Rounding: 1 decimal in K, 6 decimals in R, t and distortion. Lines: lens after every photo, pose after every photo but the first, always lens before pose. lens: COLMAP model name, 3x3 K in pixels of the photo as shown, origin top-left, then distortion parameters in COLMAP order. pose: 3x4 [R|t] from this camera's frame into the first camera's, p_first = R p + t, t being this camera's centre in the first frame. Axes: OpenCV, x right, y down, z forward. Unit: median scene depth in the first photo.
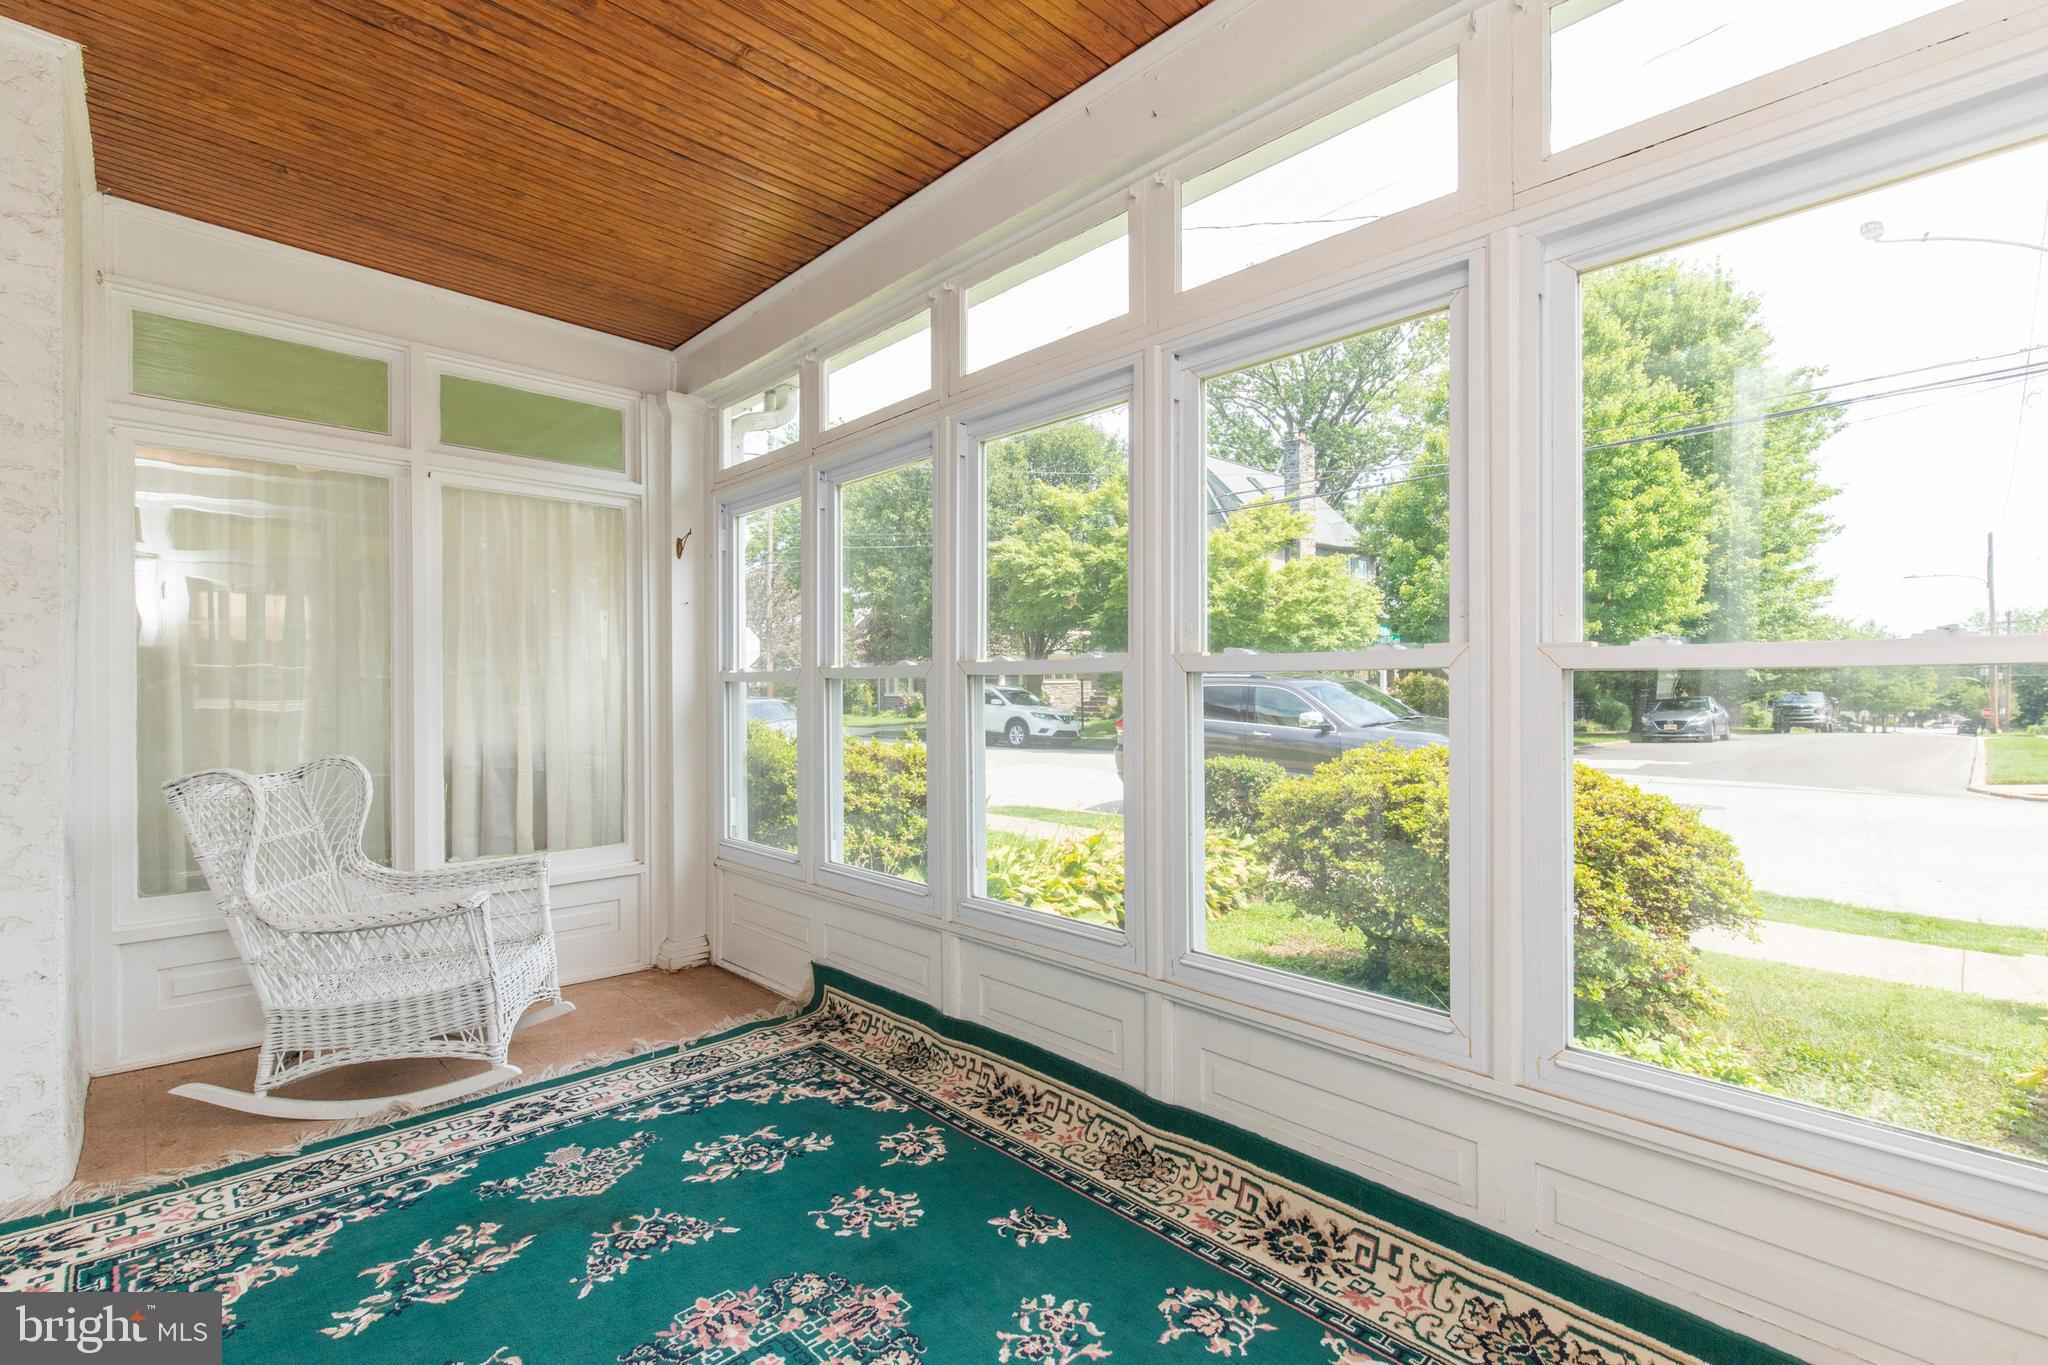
lens RADIAL K [[935.9, 0, 1018.6], [0, 935.9, 690.7], [0, 0, 1]] dist [0.000644, -0.000149]
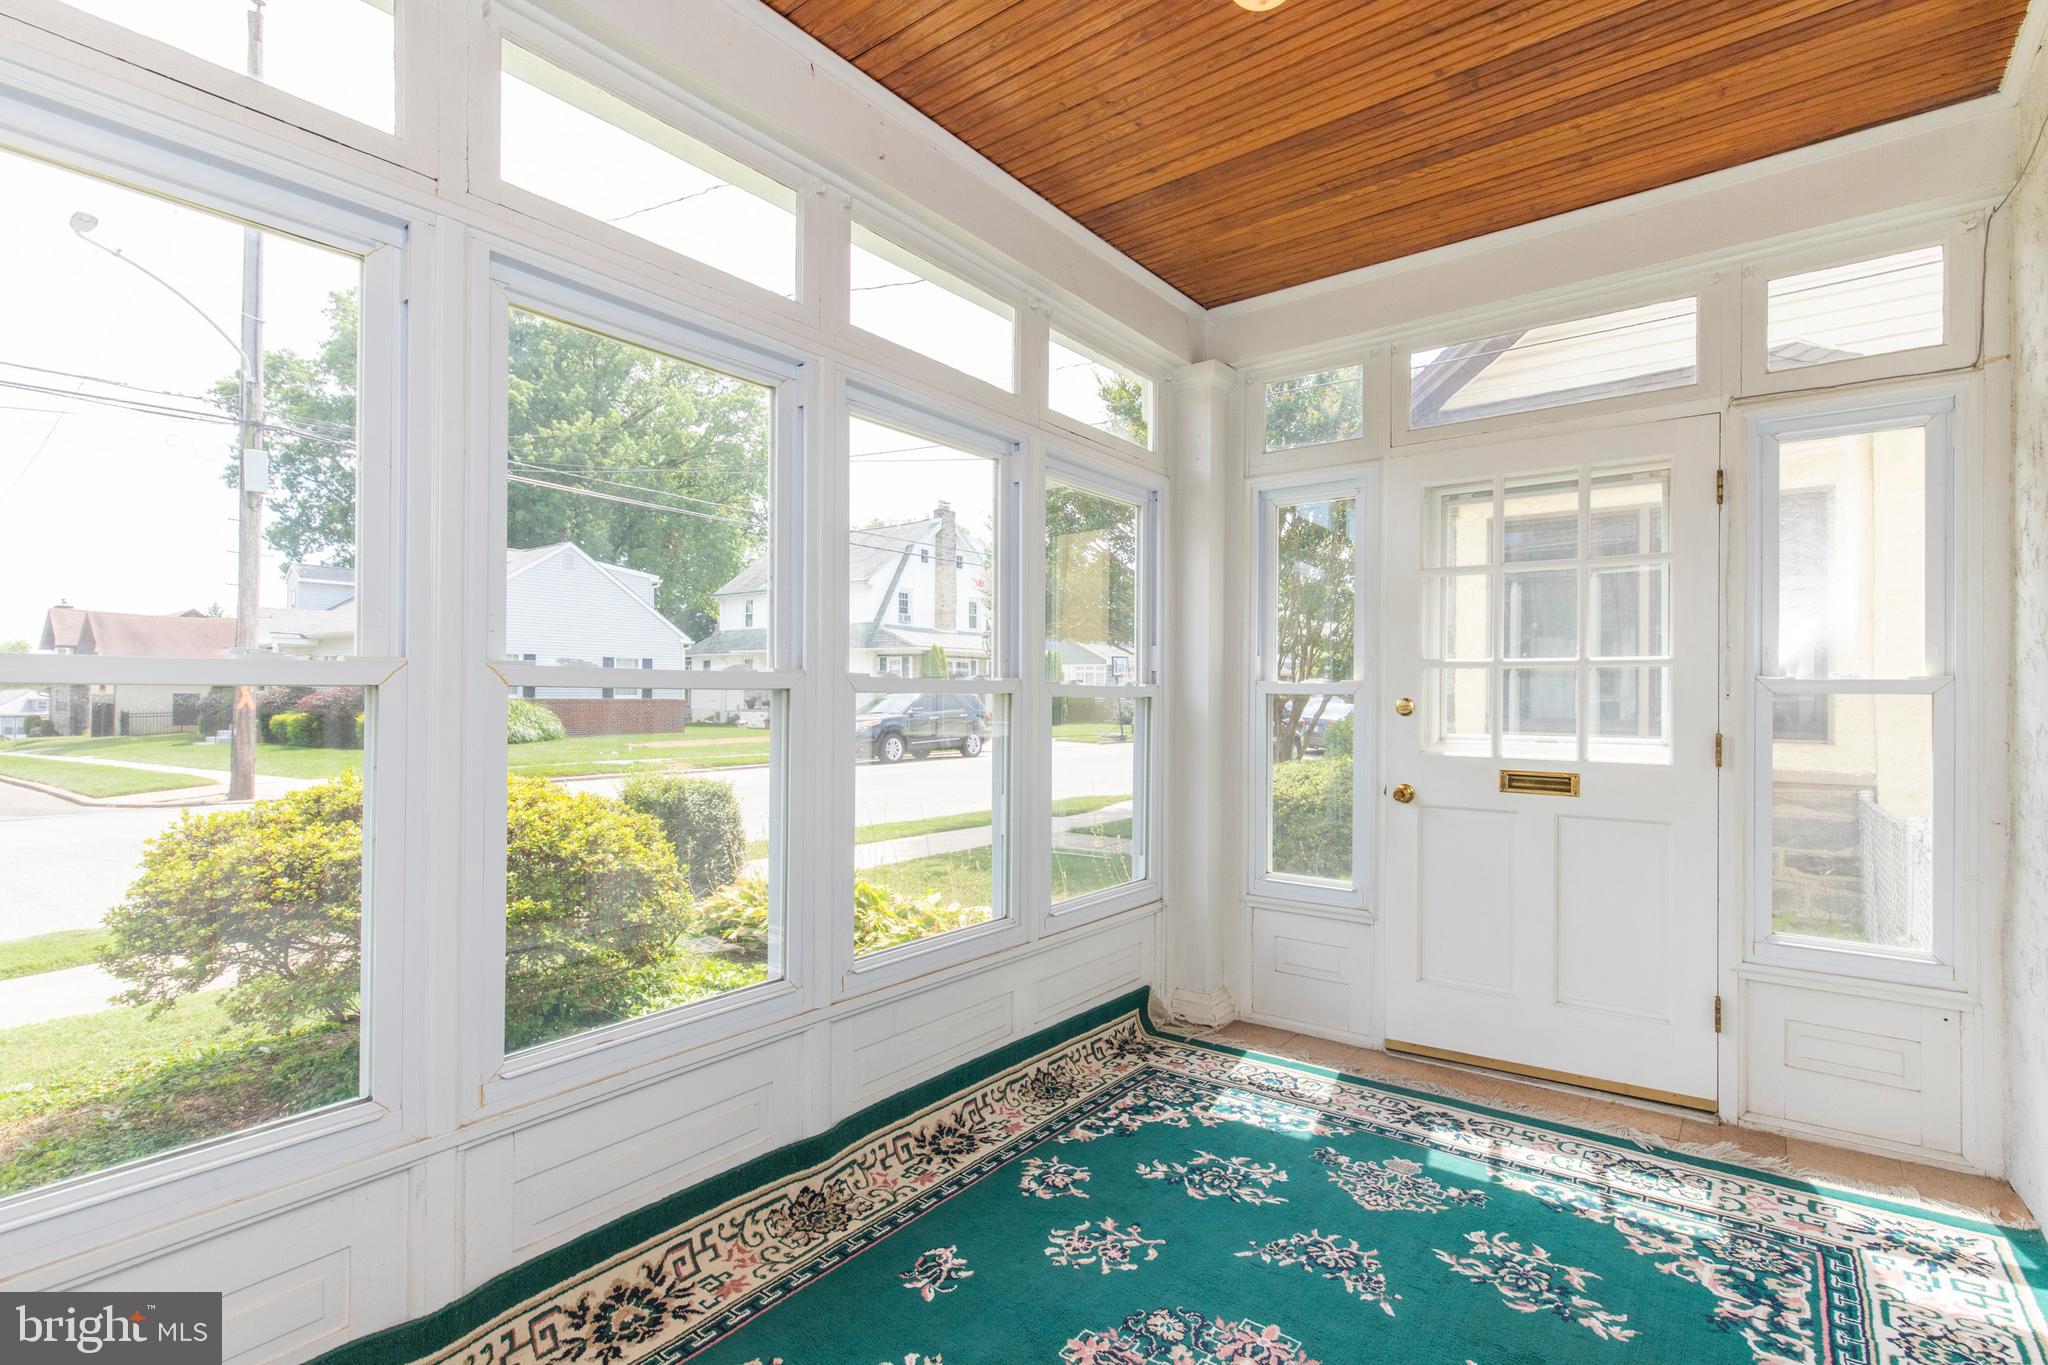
lens RADIAL K [[931.4, 0, 1036.3], [0, 931.4, 693.8], [0, 0, 1]] dist [0.006541, -0.000183]
pose [[-0.144111, 0.014872, 0.989450, -0.897027], [0.012224, 0.999838, -0.013247, 0.001574], [-0.989486, 0.010186, -0.144270, 0.977402]]
